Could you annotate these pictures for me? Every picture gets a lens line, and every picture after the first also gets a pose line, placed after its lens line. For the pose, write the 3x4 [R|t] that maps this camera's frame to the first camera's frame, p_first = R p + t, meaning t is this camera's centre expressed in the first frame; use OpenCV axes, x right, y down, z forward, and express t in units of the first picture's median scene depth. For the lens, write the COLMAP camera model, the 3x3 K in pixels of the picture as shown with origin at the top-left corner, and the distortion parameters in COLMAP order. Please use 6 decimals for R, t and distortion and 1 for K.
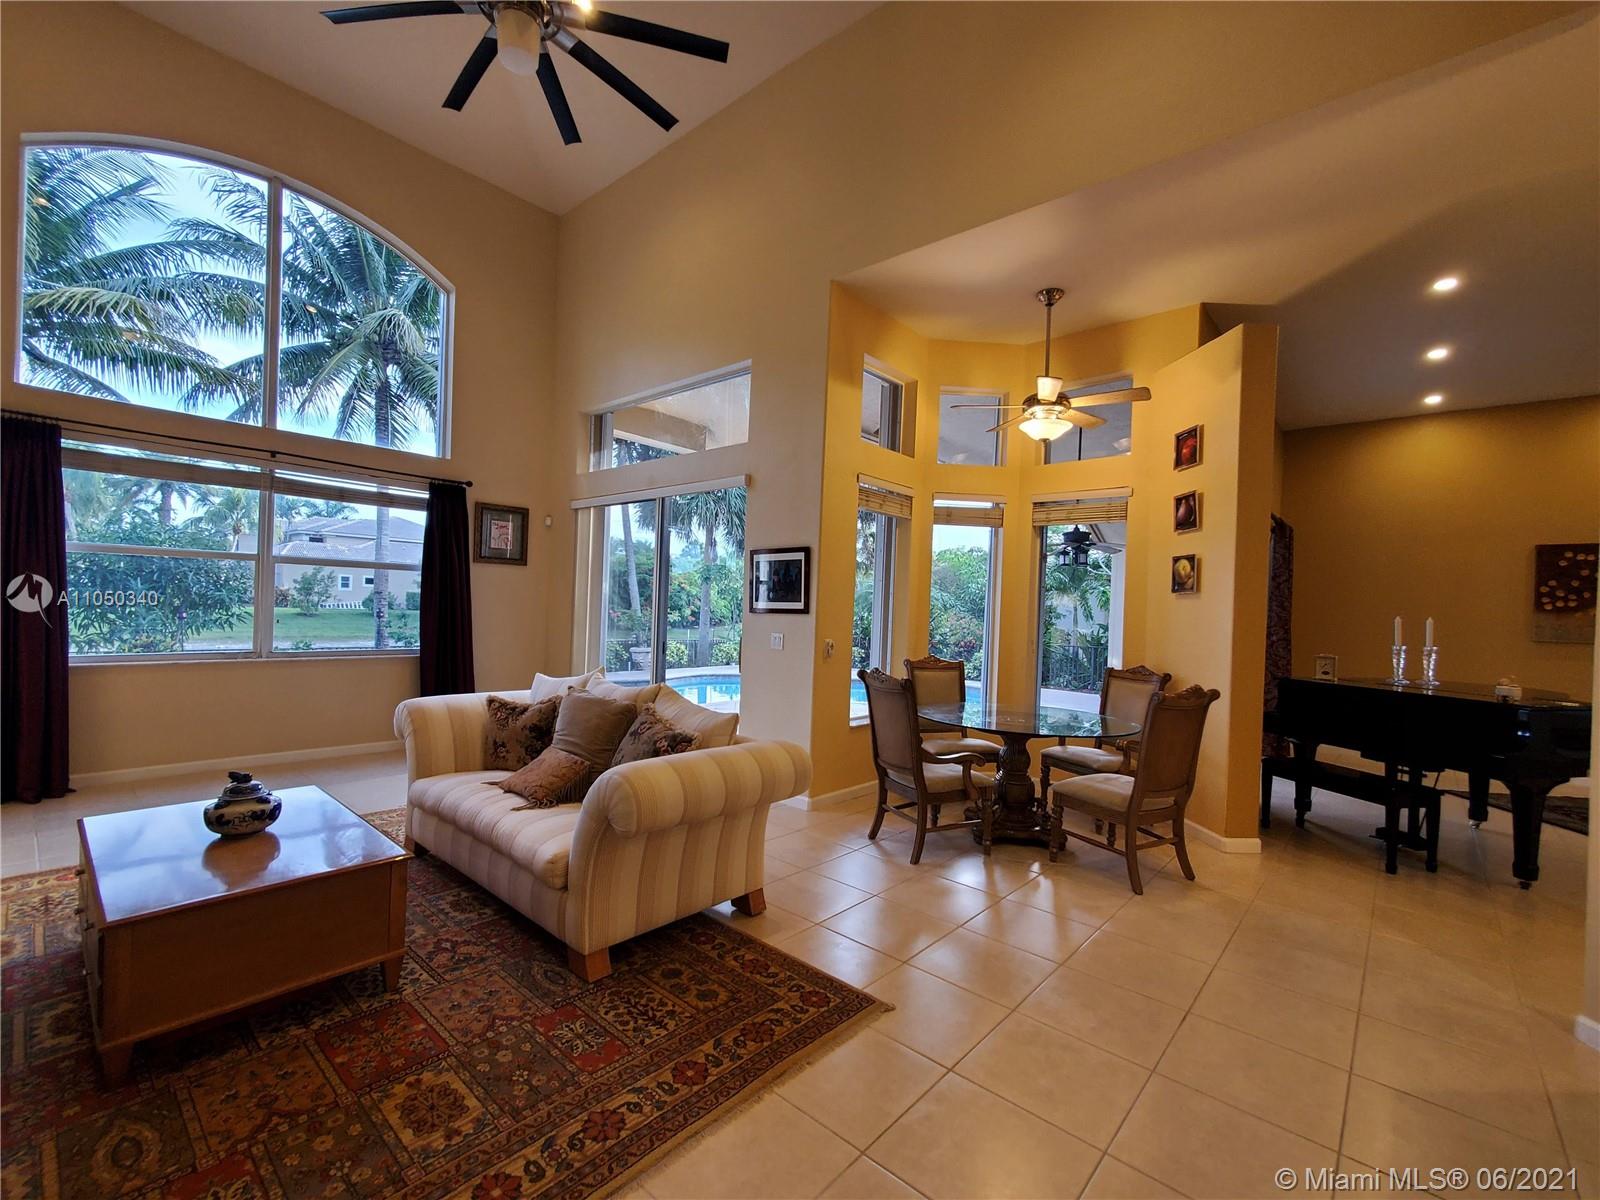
lens RADIAL K [[702.0, 0, 802.0], [0, 702.0, 608.6], [0, 0, 1]] dist [-0.003735, 0.000263]
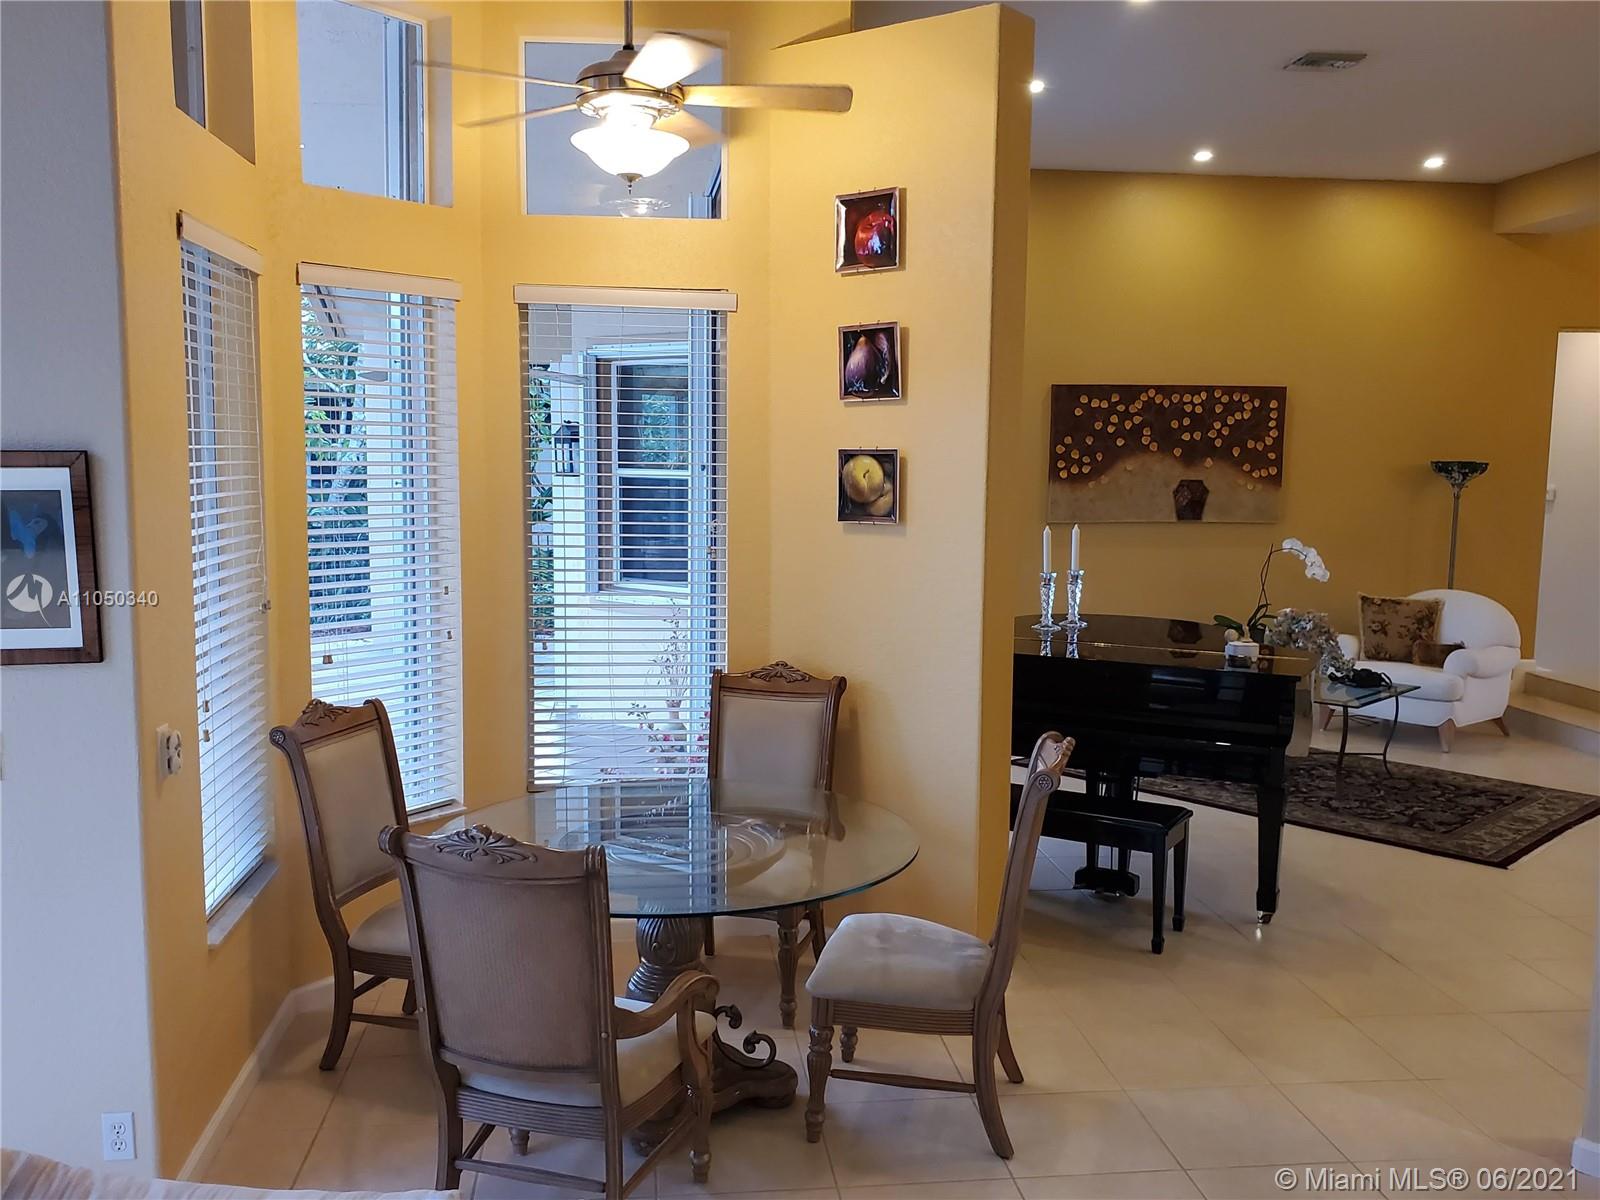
lens RADIAL K [[1419.5, 0, 779.4], [0, 1419.5, 633.4], [0, 0, 1]] dist [0.045851, -0.009783]
pose [[0.684657, -0.125338, 0.718008, -0.252187], [0.020679, 0.988047, 0.152758, -0.100037], [-0.728572, -0.089739, 0.679065, 0.325792]]
